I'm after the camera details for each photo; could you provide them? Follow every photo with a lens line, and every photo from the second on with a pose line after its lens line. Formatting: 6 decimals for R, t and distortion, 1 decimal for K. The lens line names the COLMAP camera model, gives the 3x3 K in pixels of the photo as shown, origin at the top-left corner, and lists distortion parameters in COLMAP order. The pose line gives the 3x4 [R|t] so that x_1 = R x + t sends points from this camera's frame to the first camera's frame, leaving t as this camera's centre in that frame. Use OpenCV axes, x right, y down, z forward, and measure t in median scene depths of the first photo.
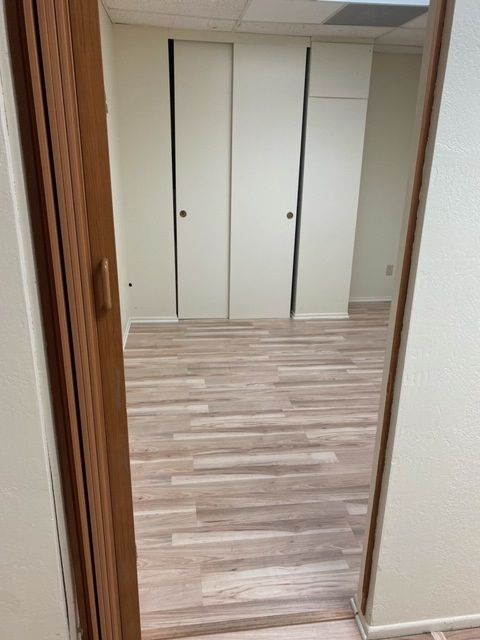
lens RADIAL K [[488.6, 0, 240.0], [0, 488.6, 320.0], [0, 0, 1]] dist [0.077873, -0.127424]
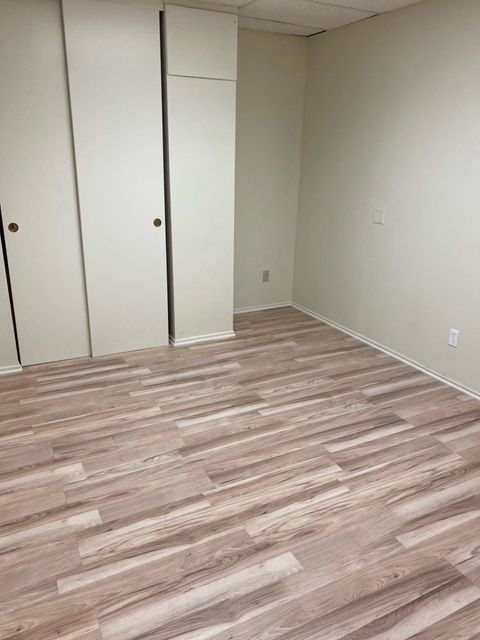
lens RADIAL K [[488.6, 0, 240.0], [0, 488.6, 320.0], [0, 0, 1]] dist [0.077873, -0.127424]
pose [[0.939858, -0.111341, 0.322908, -0.058092], [0.103790, 0.993772, 0.040567, -0.082577], [-0.325413, -0.004613, 0.945561, 0.218673]]
